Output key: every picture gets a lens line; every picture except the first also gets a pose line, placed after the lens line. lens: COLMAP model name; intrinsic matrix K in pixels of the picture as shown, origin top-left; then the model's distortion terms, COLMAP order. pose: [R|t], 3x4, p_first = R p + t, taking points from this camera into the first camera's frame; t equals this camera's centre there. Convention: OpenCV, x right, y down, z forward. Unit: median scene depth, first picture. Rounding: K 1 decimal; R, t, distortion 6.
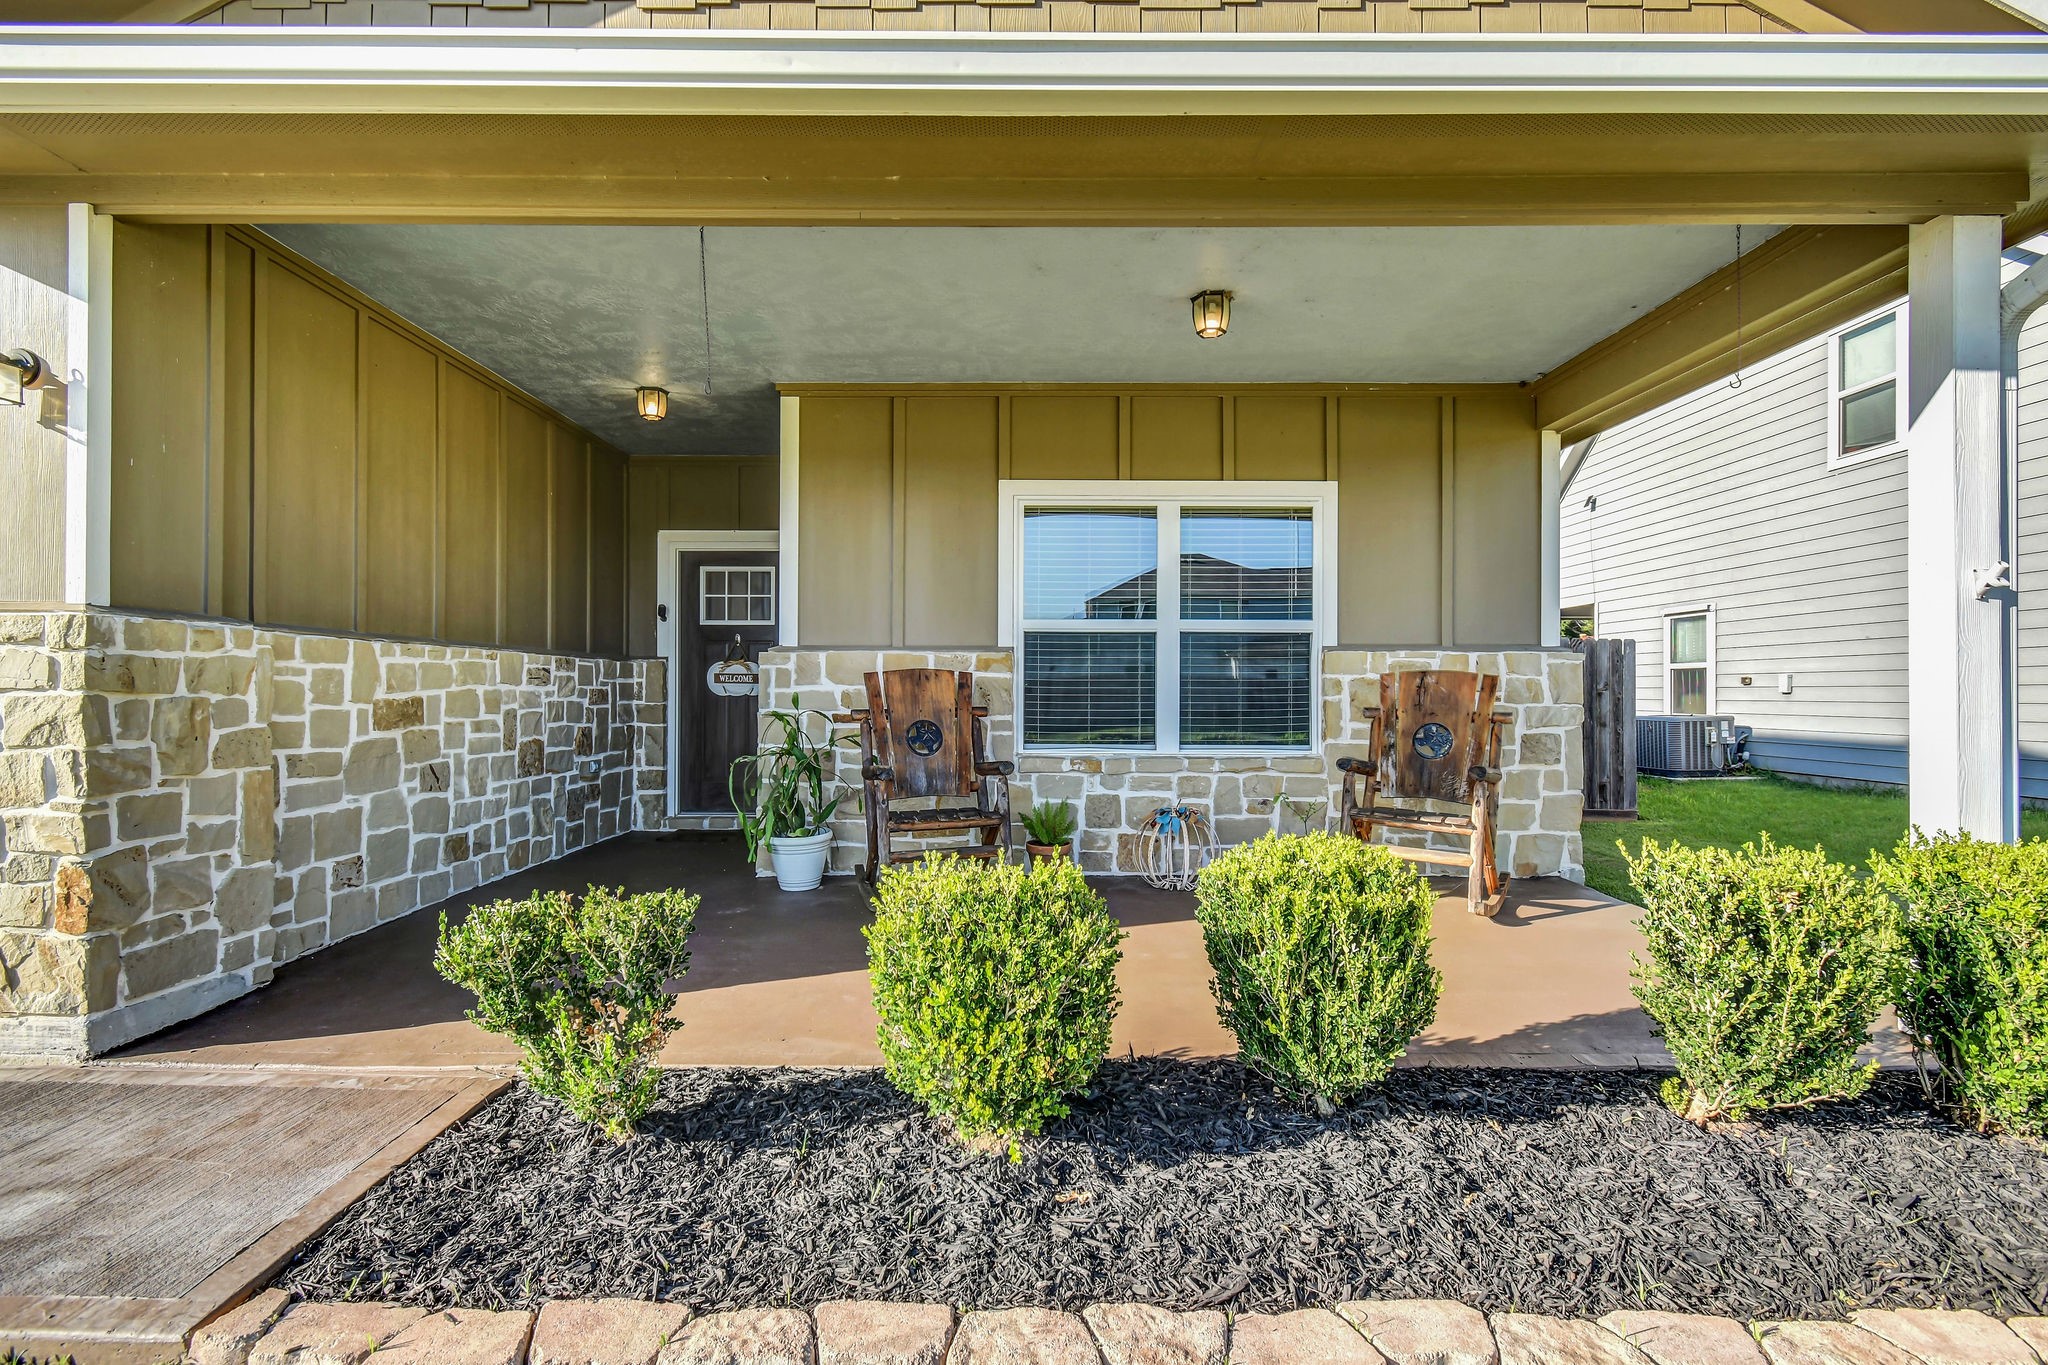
lens RADIAL K [[971.6, 0, 1000.2], [0, 971.6, 686.3], [0, 0, 1]] dist [0.001184, -0.000412]
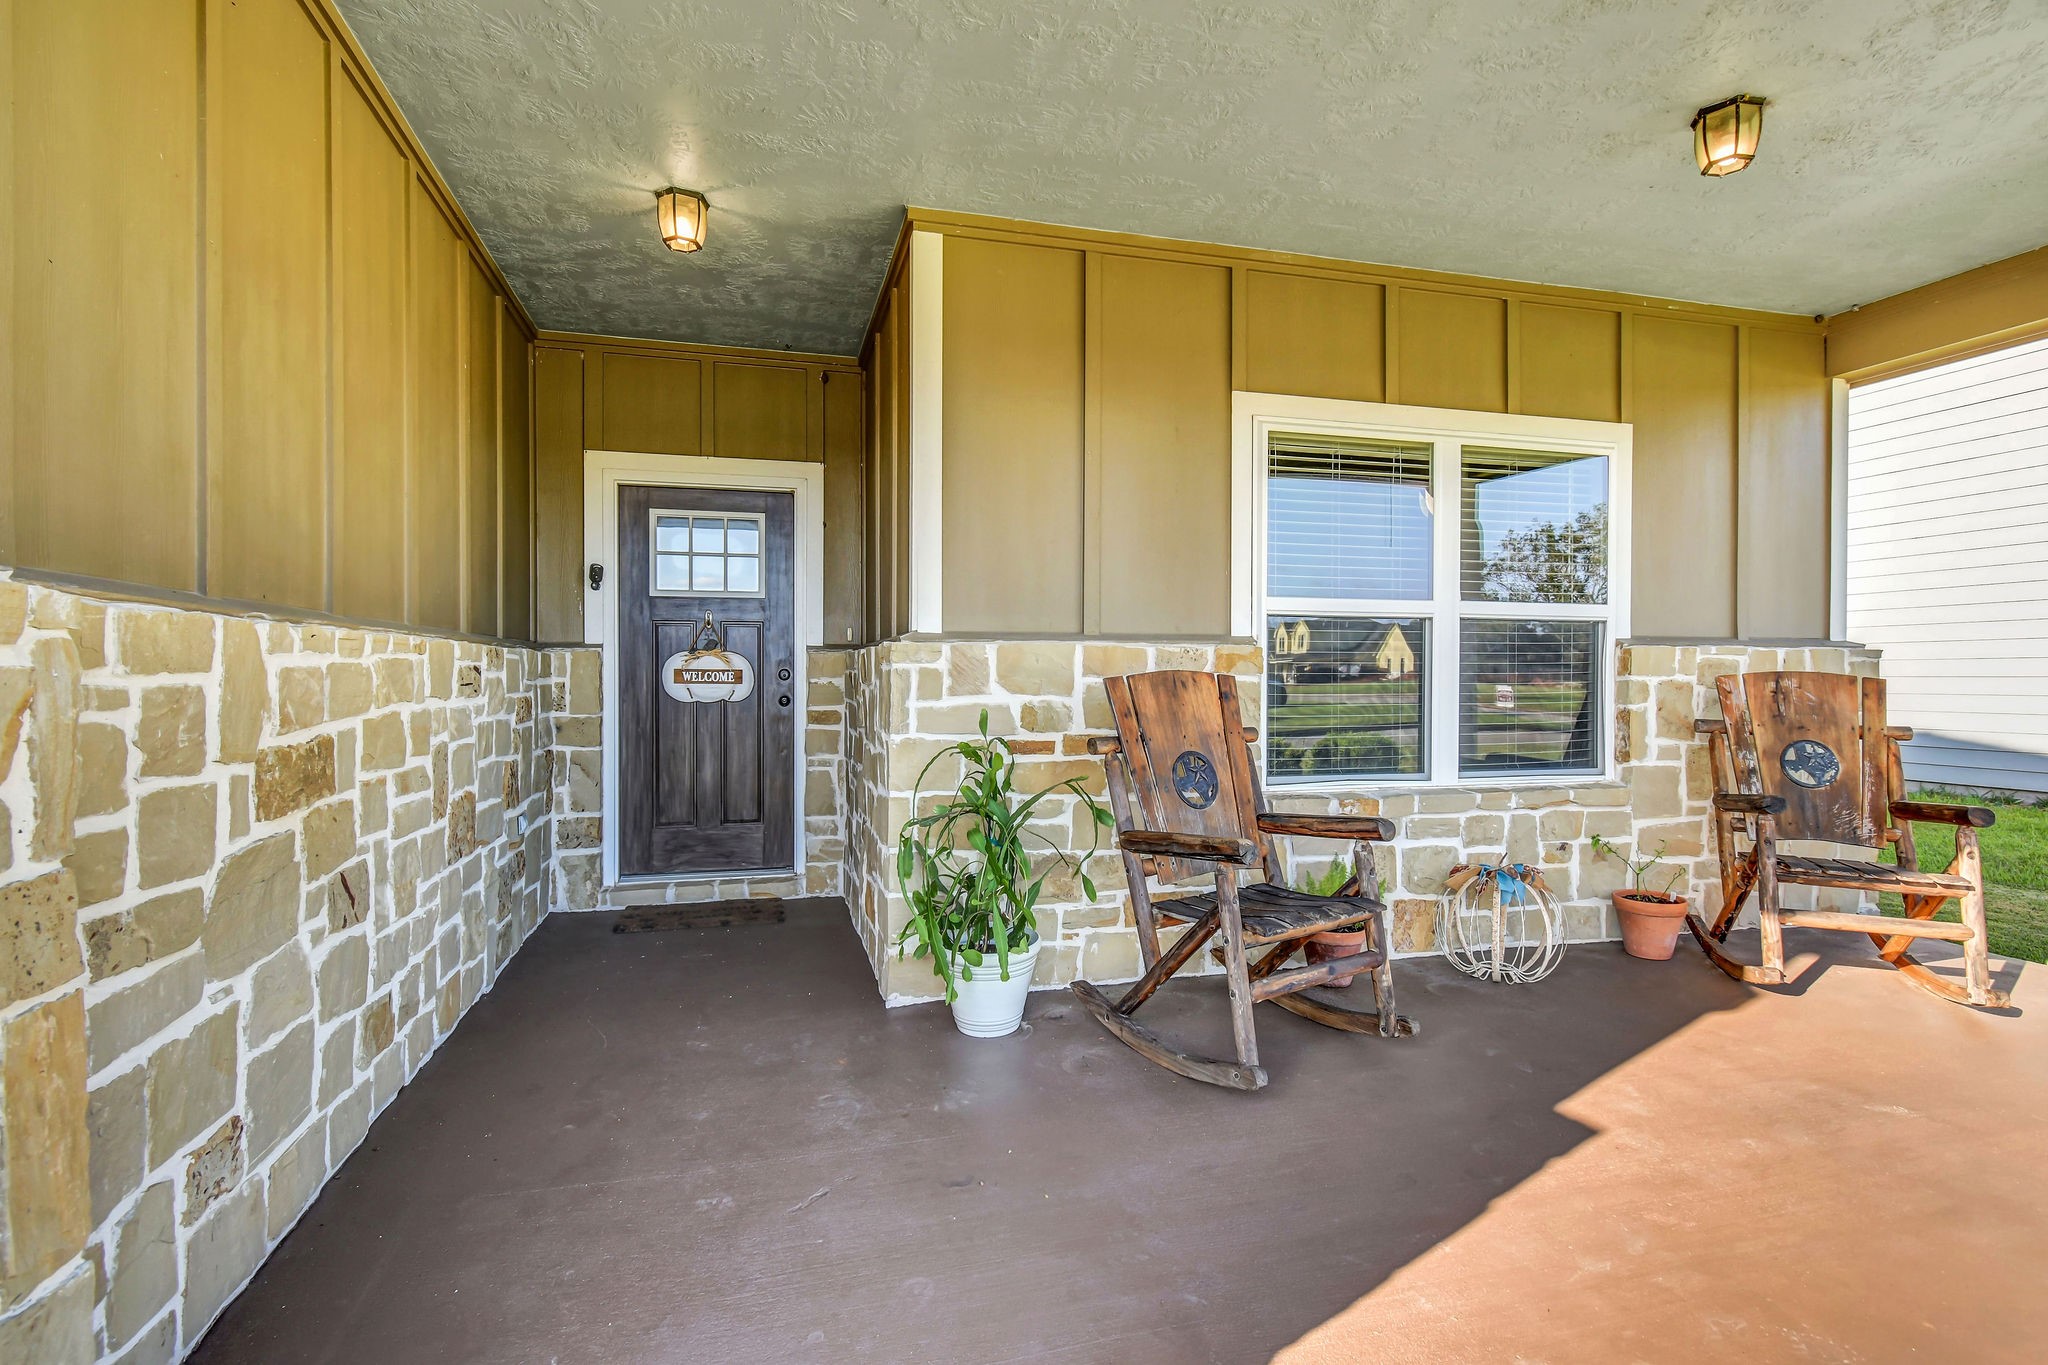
lens RADIAL K [[1002.0, 0, 1024.0], [0, 1002.0, 682.5], [0, 0, 1]] dist [0.005255, 0.000190]
pose [[0.963427, -0.004328, 0.267937, -0.338284], [0.000583, 0.999901, 0.014053, -0.018556], [-0.267971, -0.013383, 0.963334, 0.367598]]
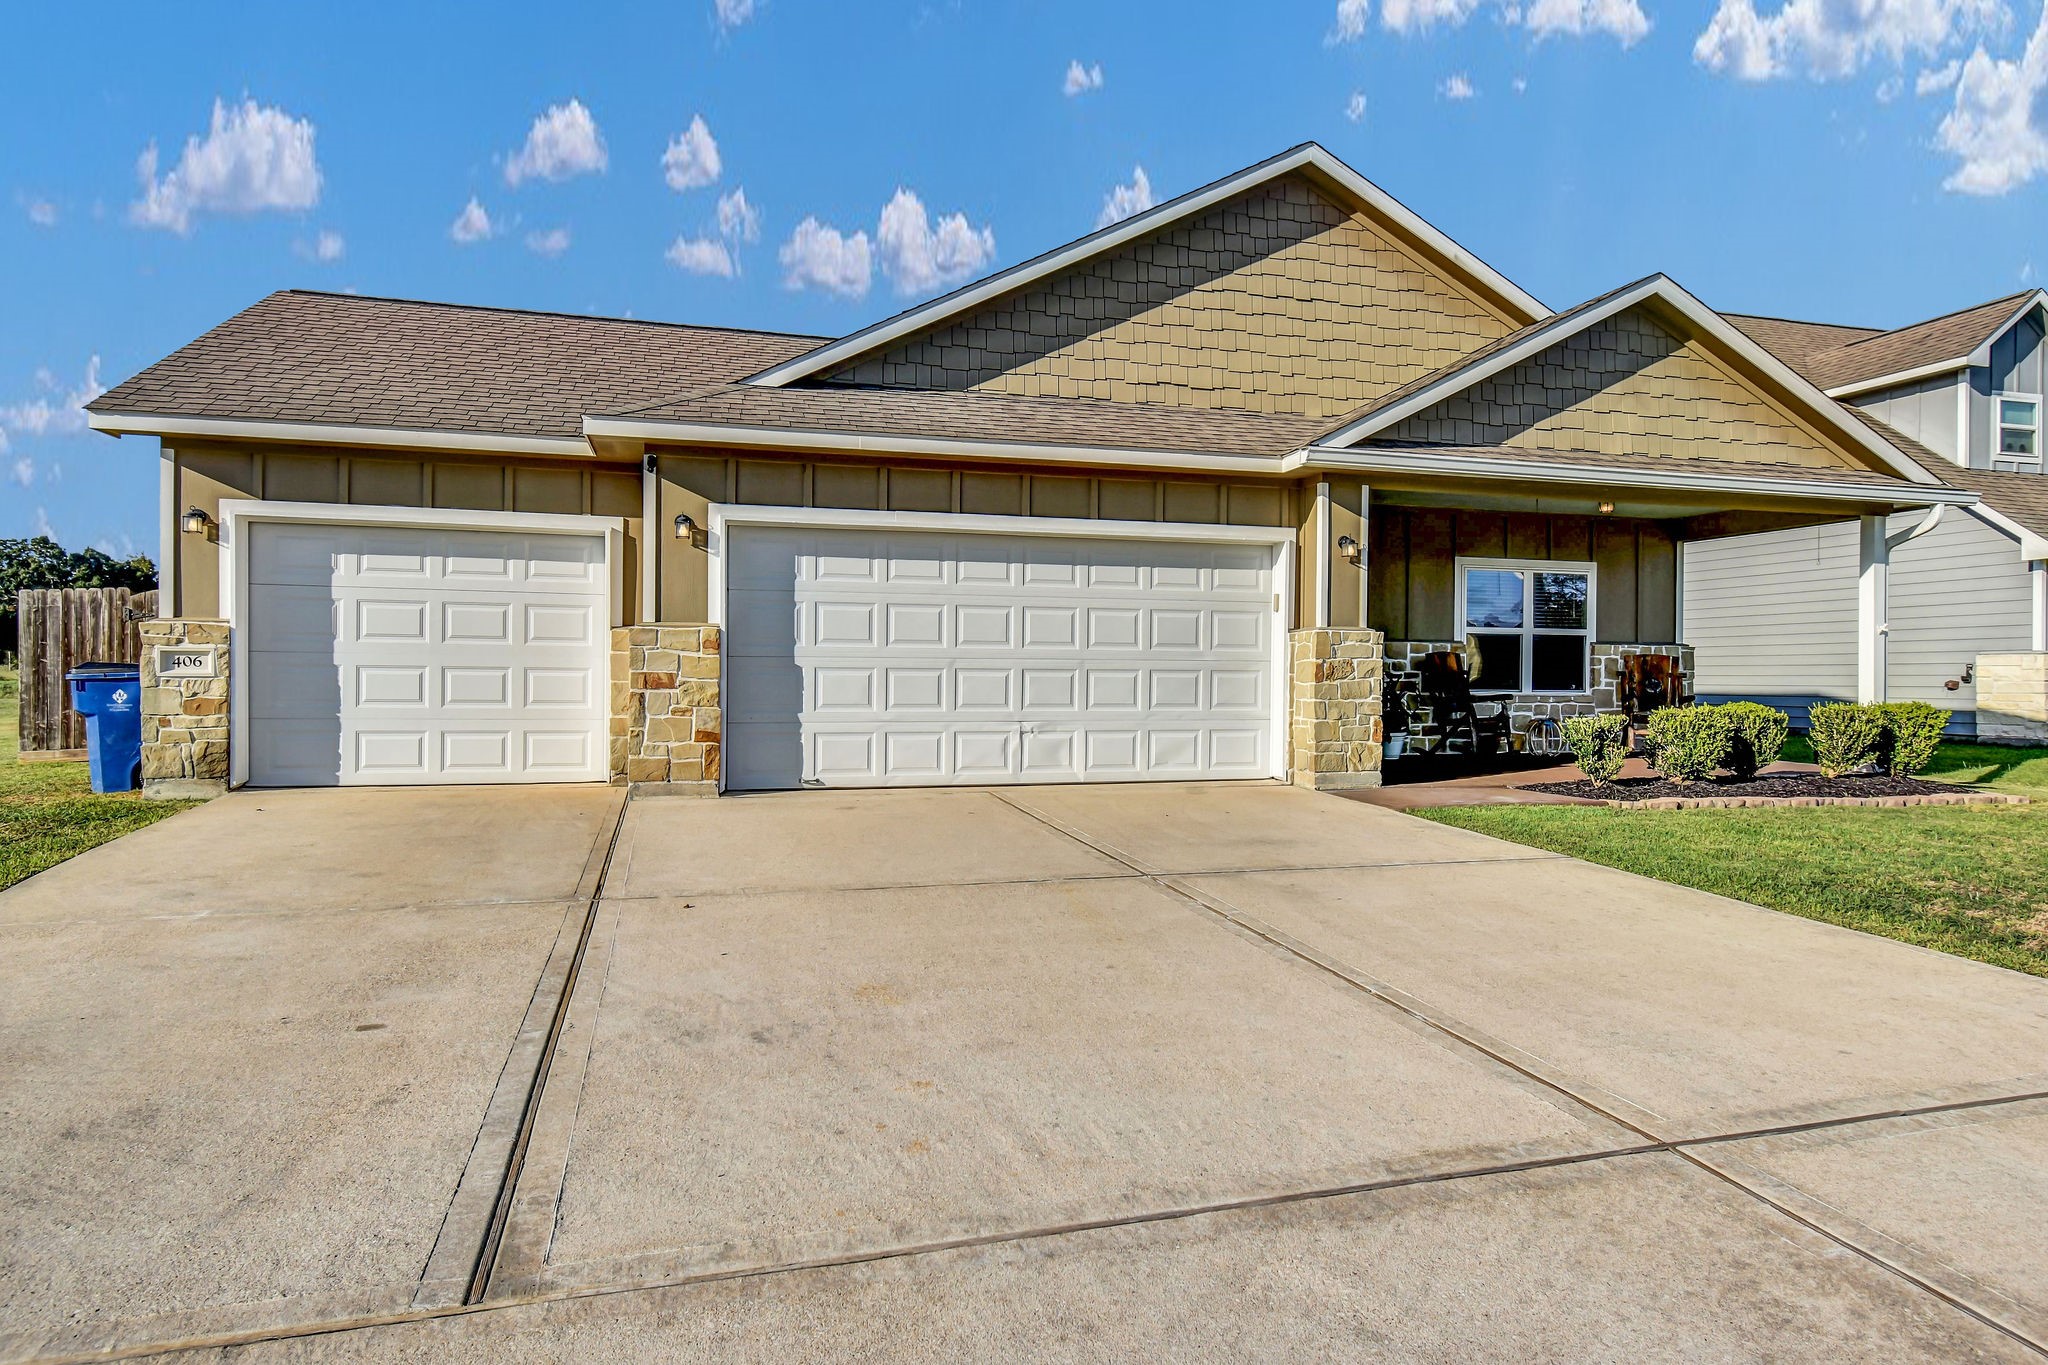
lens RADIAL K [[1142.0, 0, 1027.3], [0, 1142.0, 682.2], [0, 0, 1]] dist [-0.000231, -0.000702]
pose [[0.963427, 0.001474, 0.267966, -1.505253], [-0.005267, 0.999896, 0.013438, 0.018294], [-0.267918, -0.014358, 0.963335, -1.044874]]
